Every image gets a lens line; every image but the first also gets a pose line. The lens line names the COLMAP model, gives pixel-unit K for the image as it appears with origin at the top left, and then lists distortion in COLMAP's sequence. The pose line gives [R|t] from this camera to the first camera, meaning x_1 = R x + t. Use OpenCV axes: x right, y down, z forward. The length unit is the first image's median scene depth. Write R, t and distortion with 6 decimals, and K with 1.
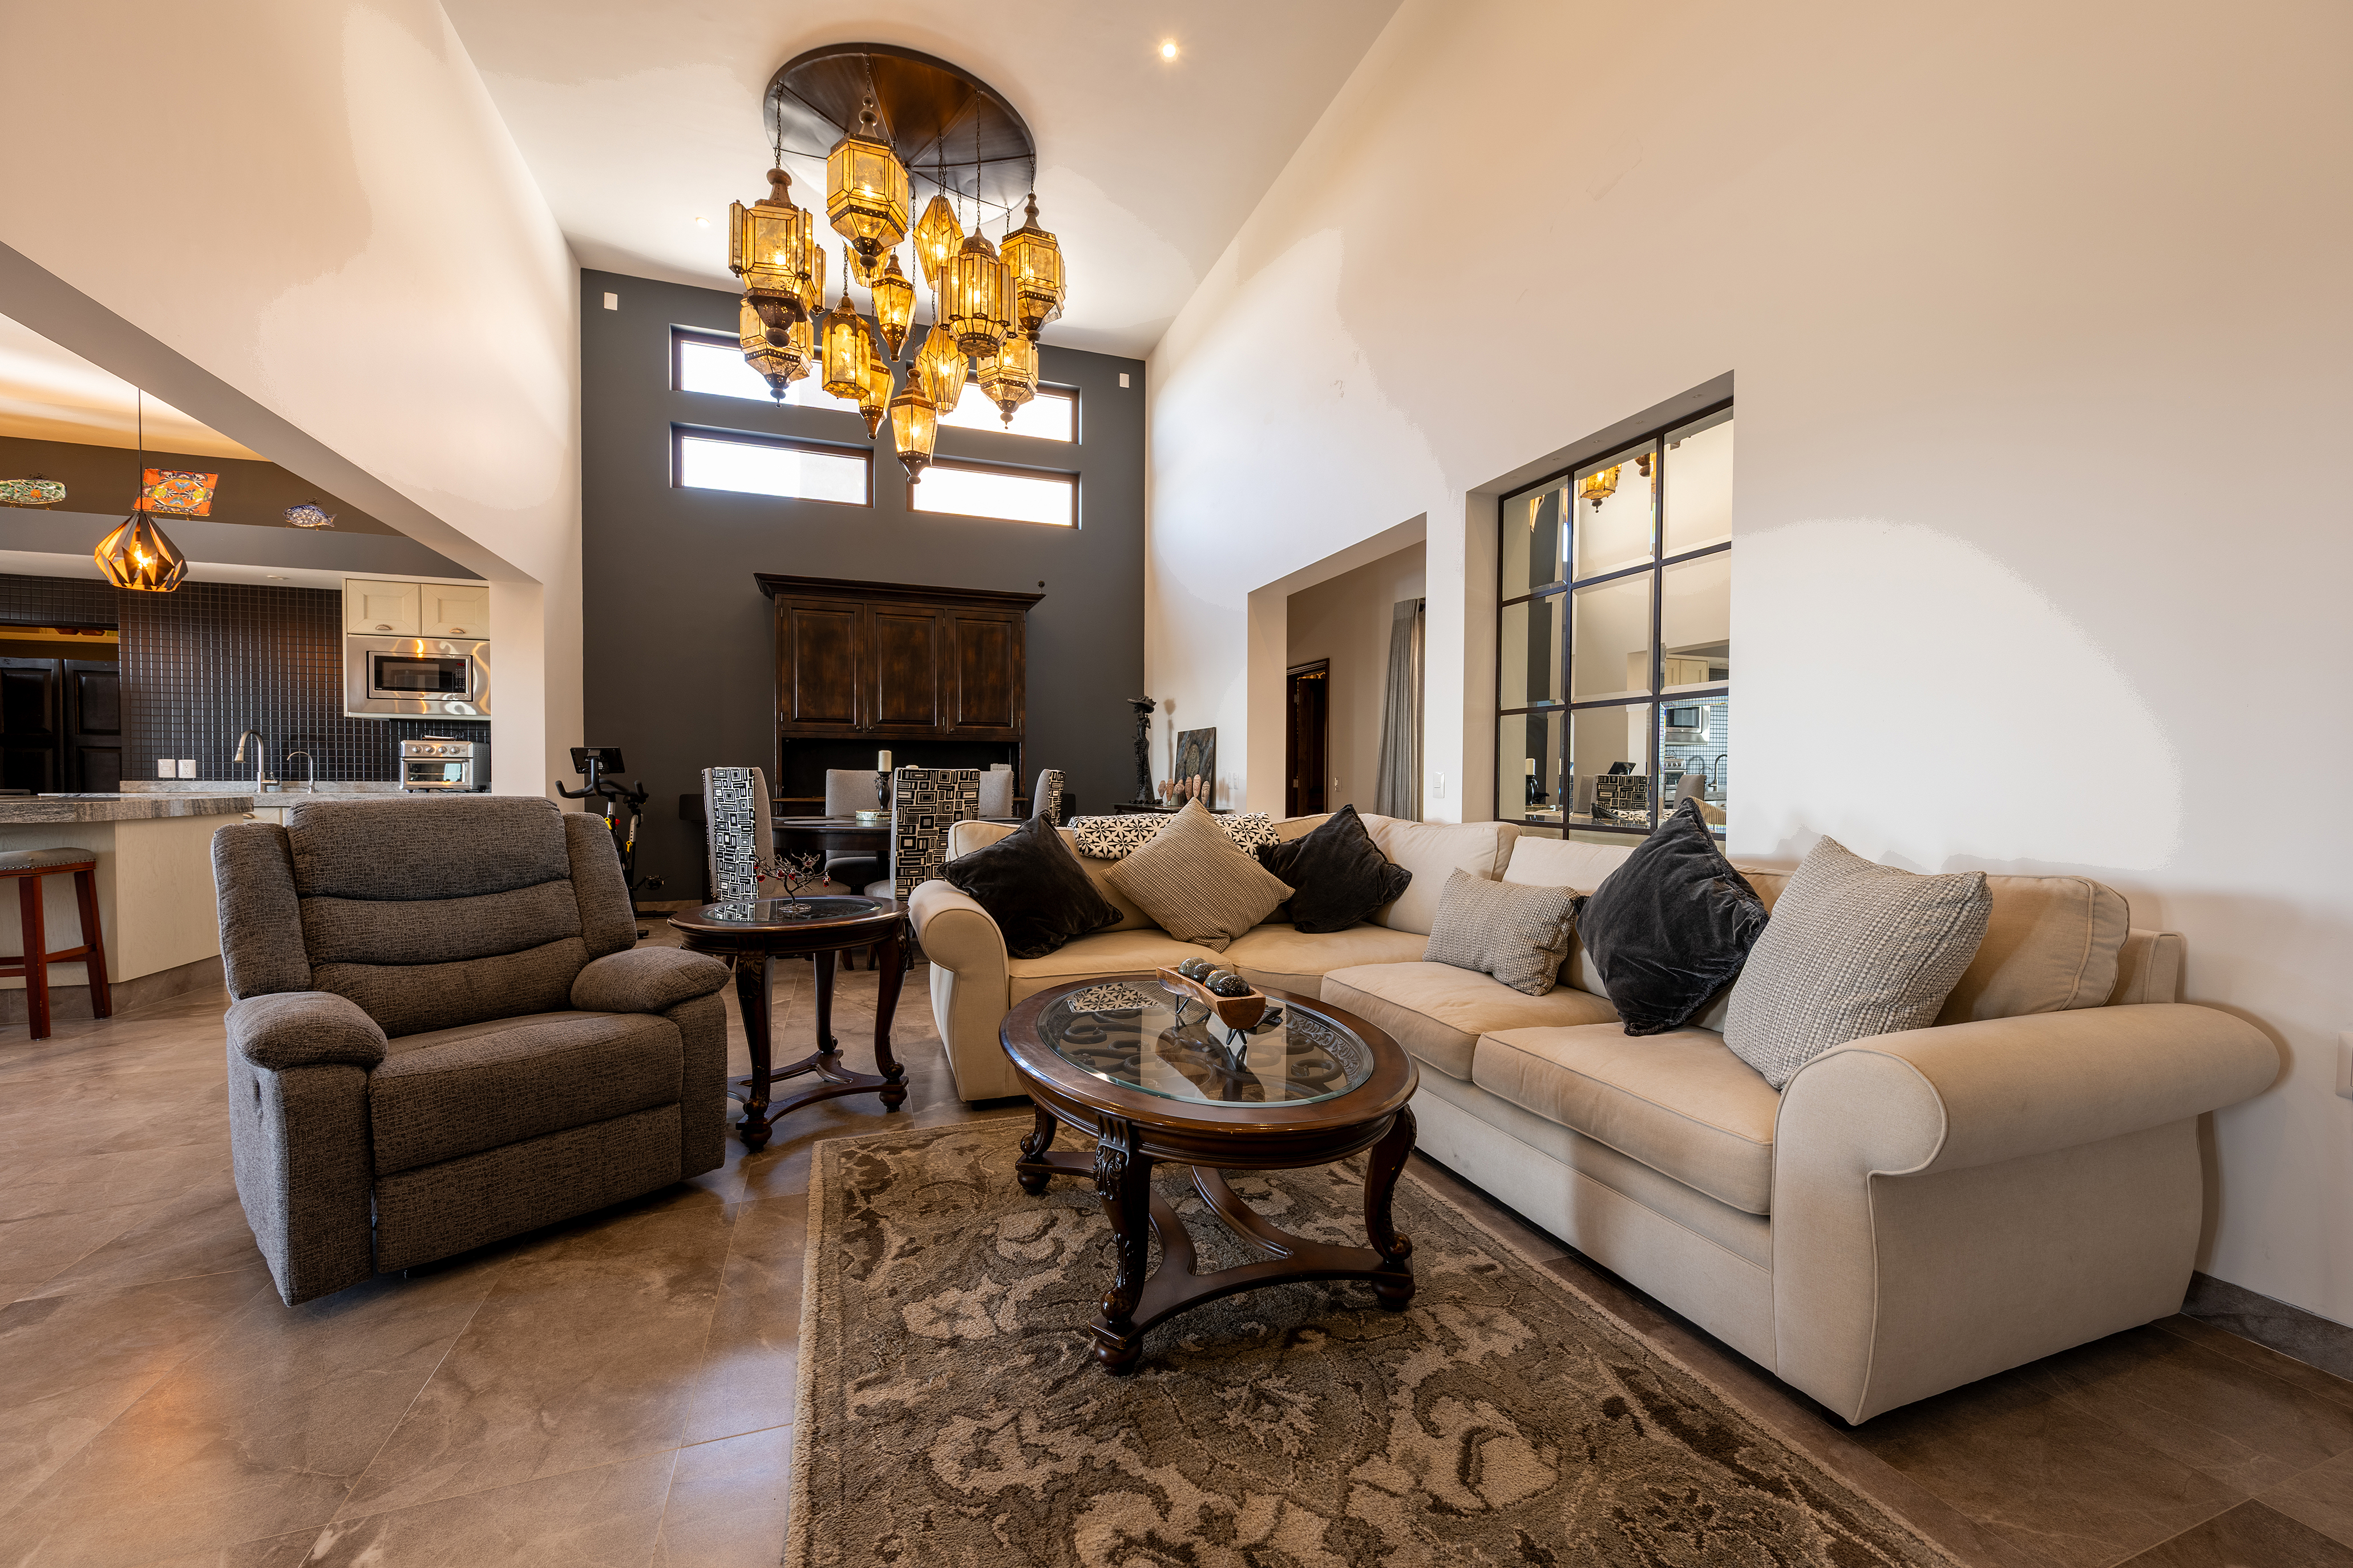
lens RADIAL K [[951.2, 0, 1176.5], [0, 951.2, 784.0], [0, 0, 1]] dist [-0.000731, 0.000020]
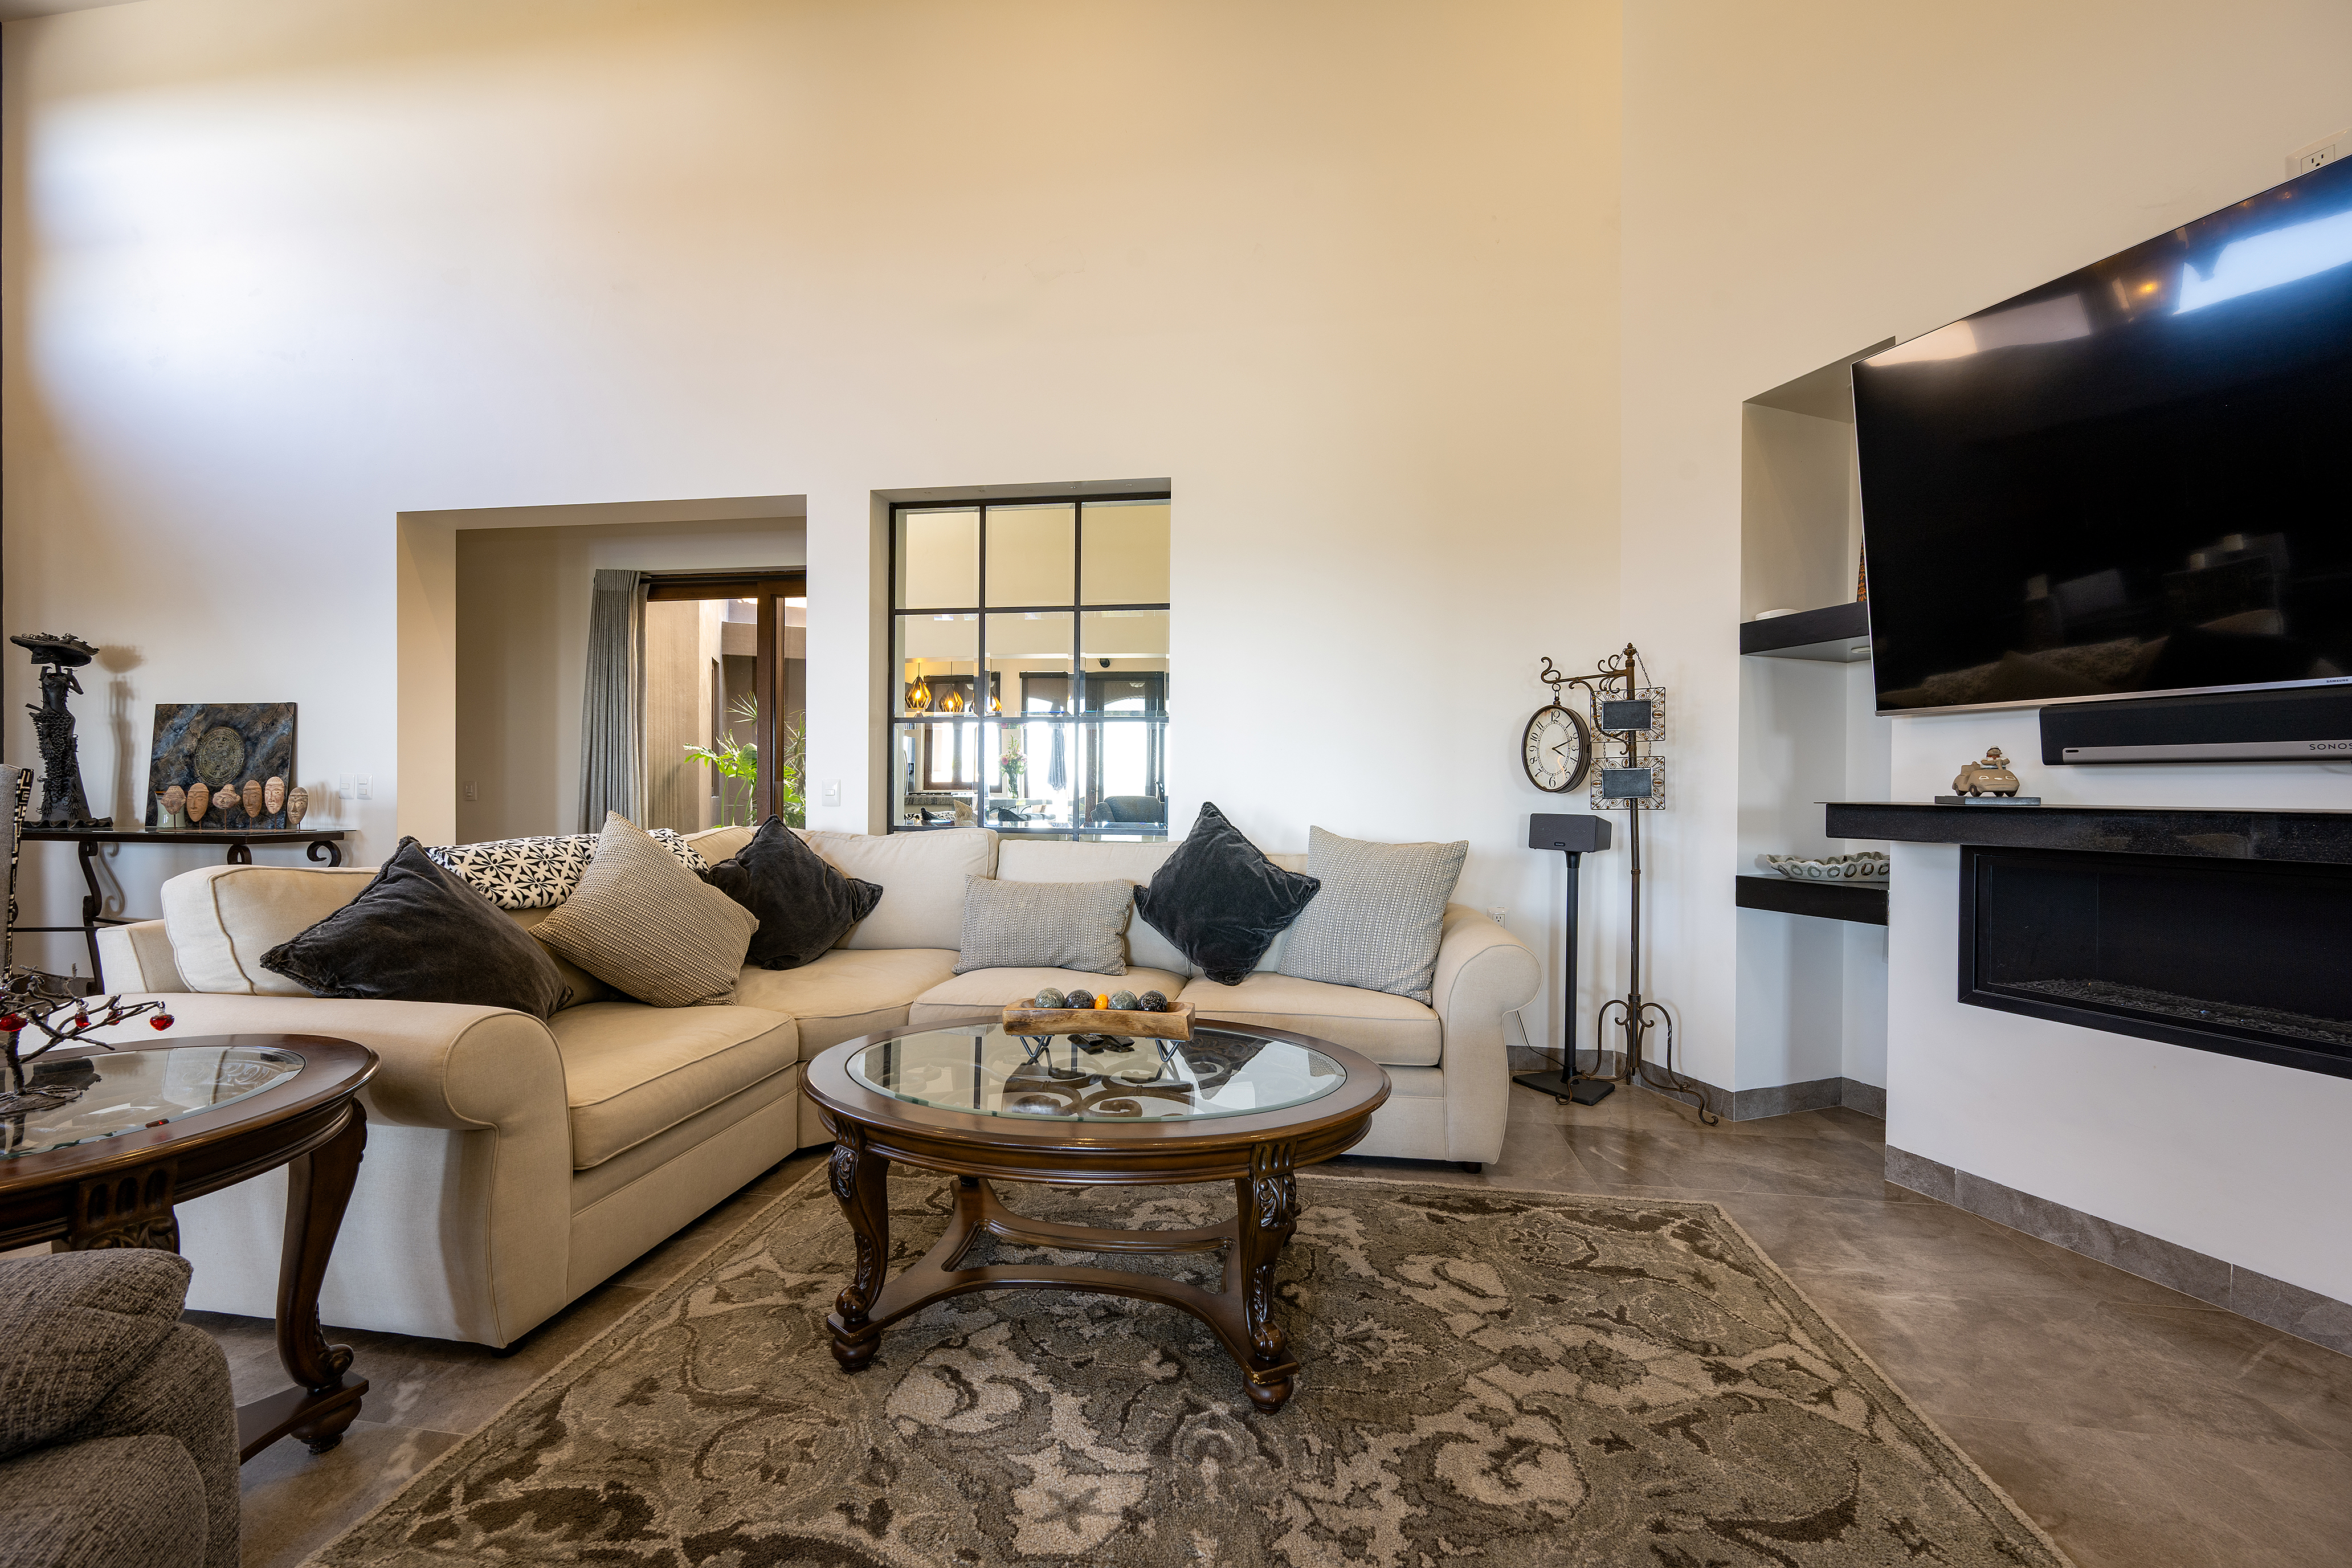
lens RADIAL K [[950.9, 0, 1176.0], [0, 950.9, 784.0], [0, 0, 1]] dist [-0.000731, 0.000020]
pose [[0.449116, 0.000987, 0.893473, -0.696335], [0.001178, 0.999998, -0.001696, -0.008112], [-0.893473, 0.001814, 0.449114, 0.471948]]
